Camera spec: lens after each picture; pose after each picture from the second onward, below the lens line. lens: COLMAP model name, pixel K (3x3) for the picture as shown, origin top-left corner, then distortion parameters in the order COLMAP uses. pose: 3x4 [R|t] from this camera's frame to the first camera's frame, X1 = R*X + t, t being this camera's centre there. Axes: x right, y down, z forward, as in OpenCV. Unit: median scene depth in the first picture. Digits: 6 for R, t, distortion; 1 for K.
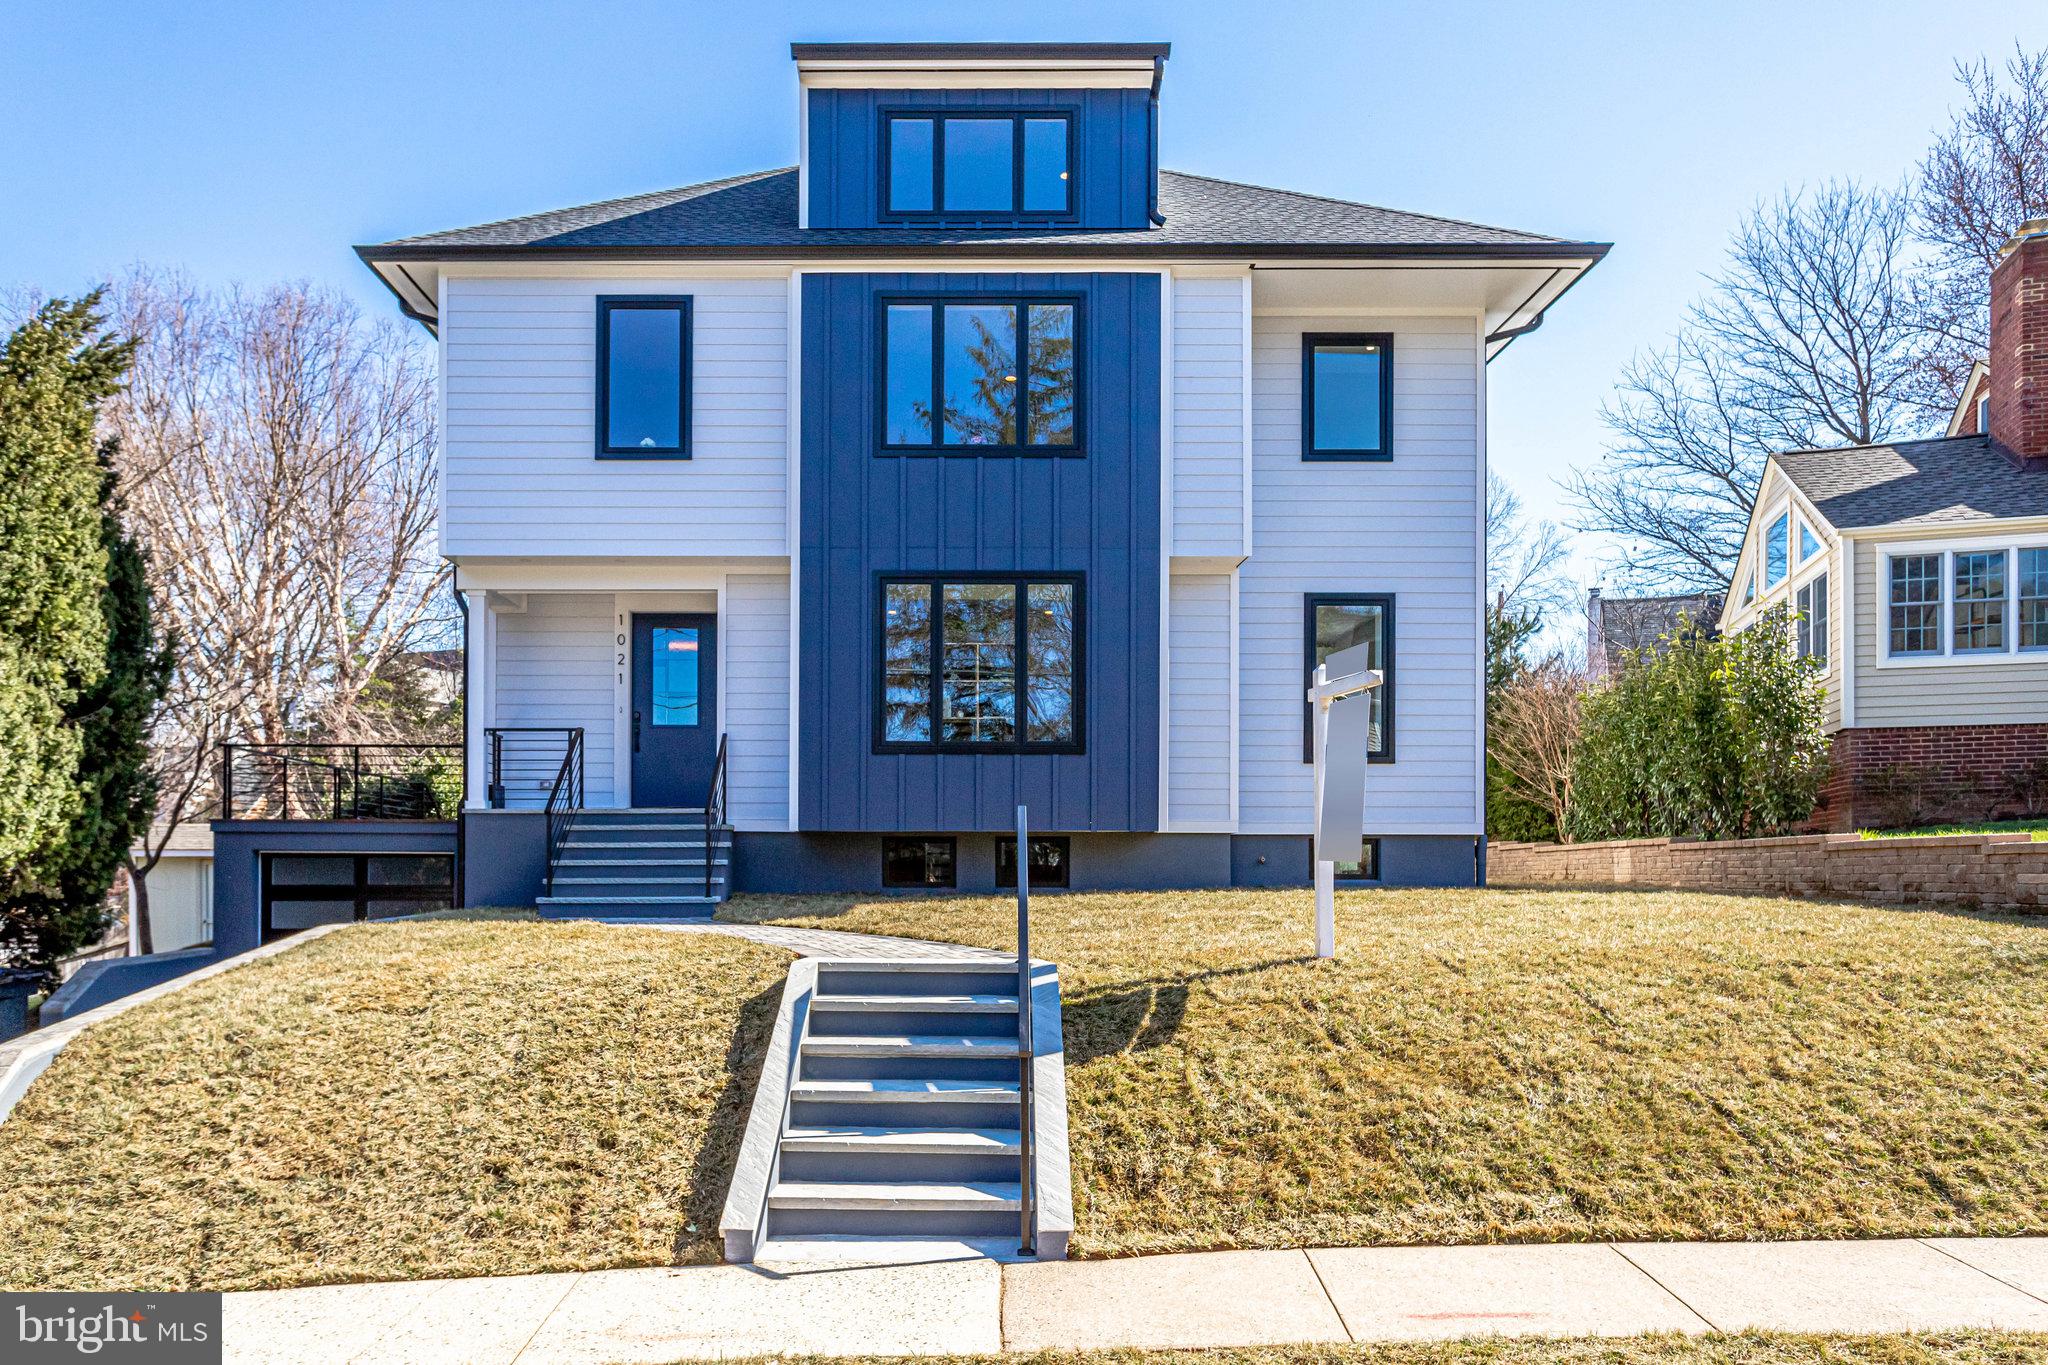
lens RADIAL K [[1382.7, 0, 1019.5], [0, 1382.7, 643.1], [0, 0, 1]] dist [-0.001783, 0.001339]
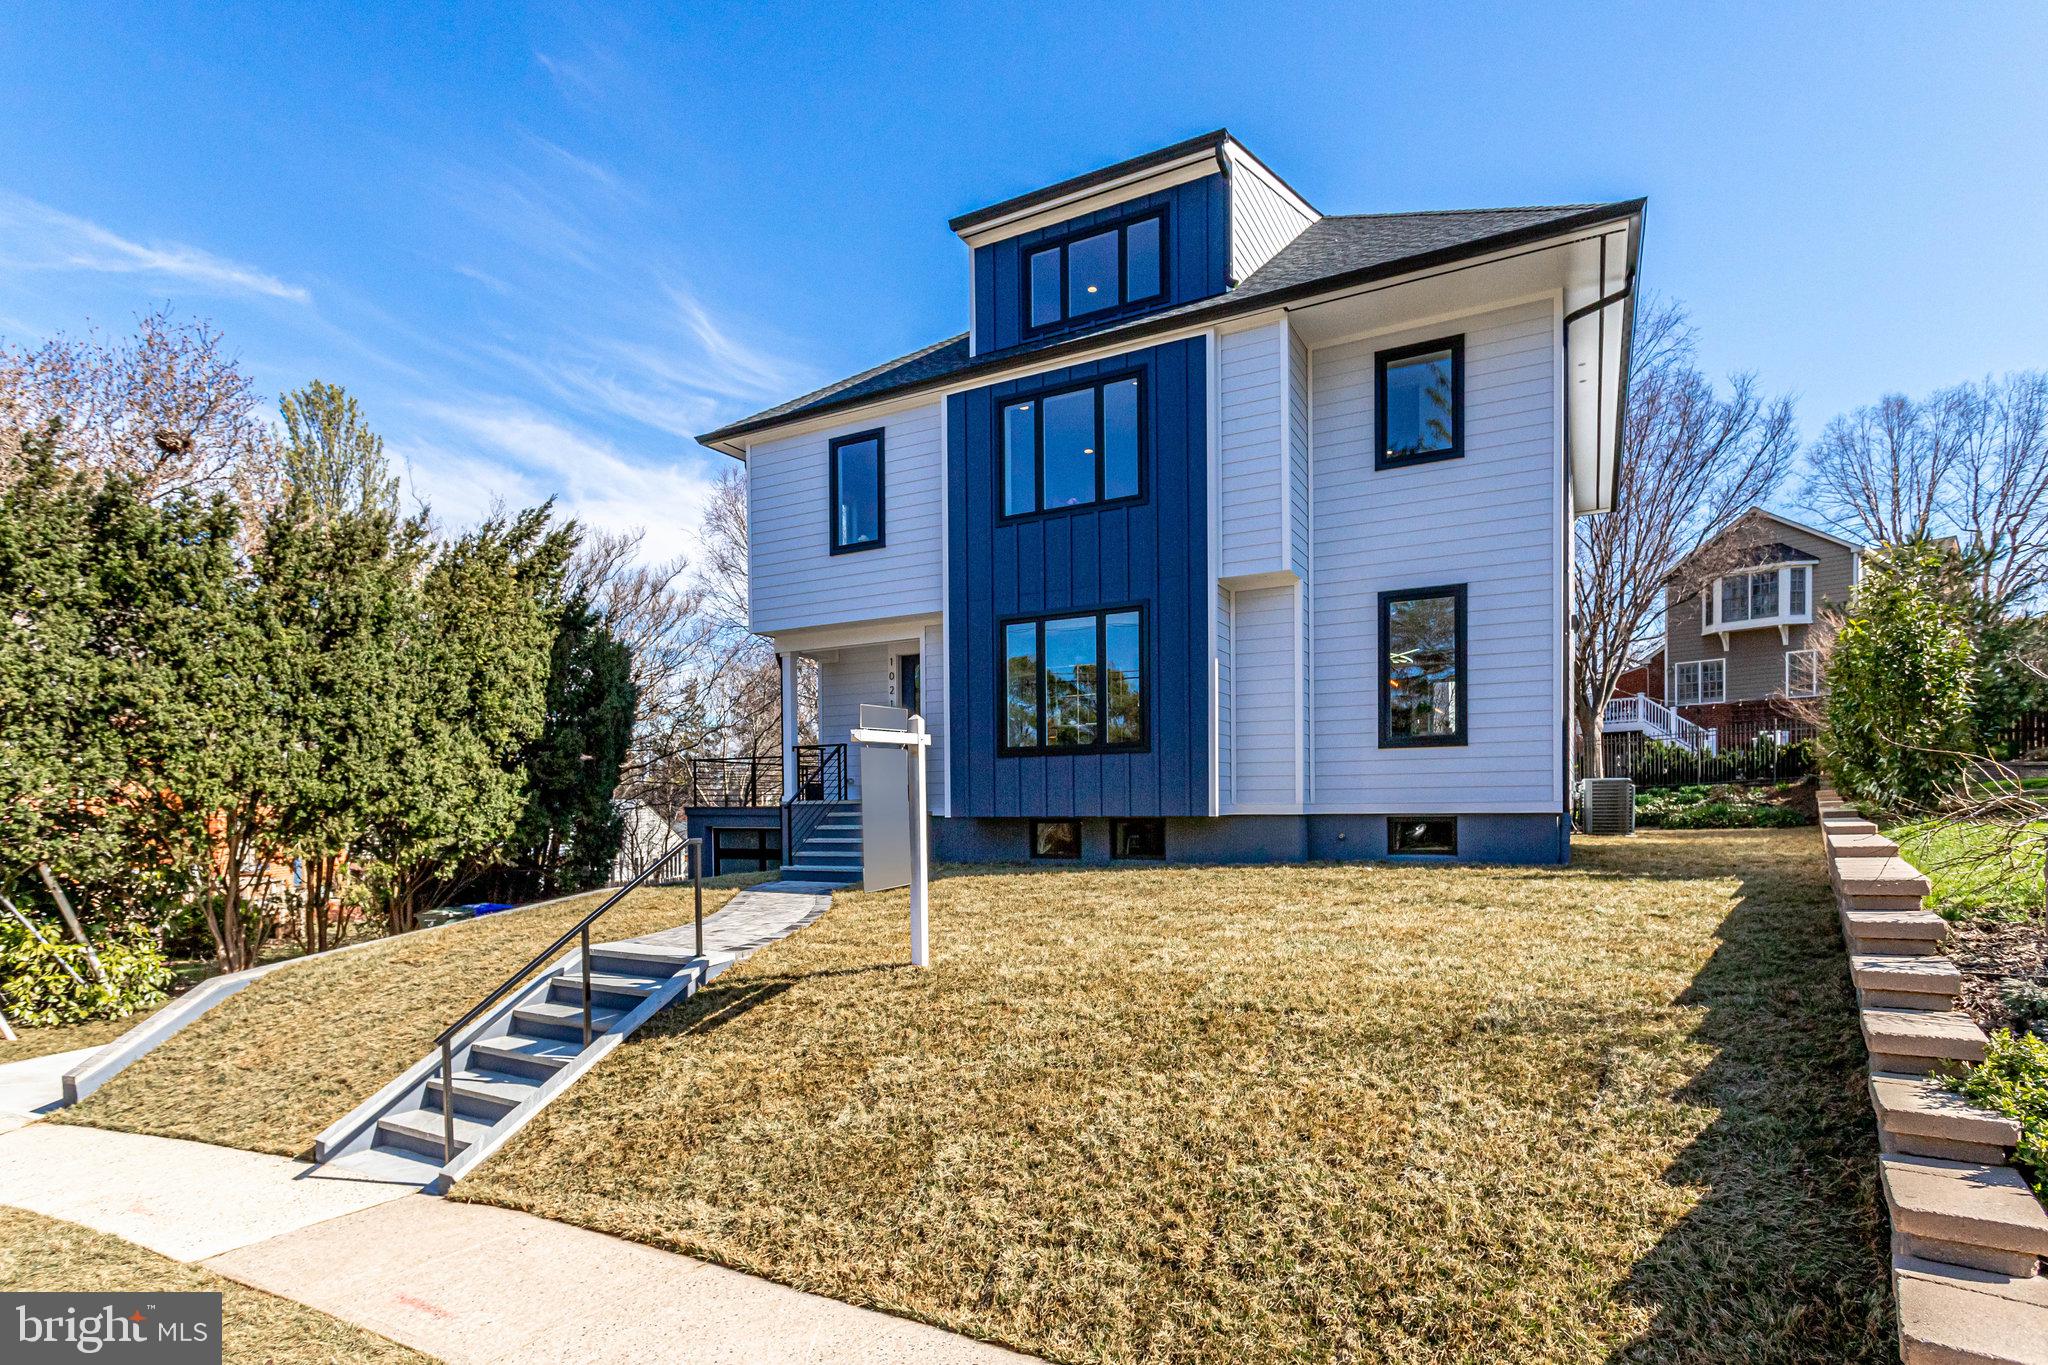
lens RADIAL K [[1067.9, 0, 1030.2], [0, 1067.9, 649.8], [0, 0, 1]] dist [-0.001380, 0.000428]
pose [[0.868493, -0.081017, -0.489037, 0.393486], [0.092412, 0.995720, -0.000839, -0.016279], [0.487012, -0.044464, 0.872263, 0.132757]]
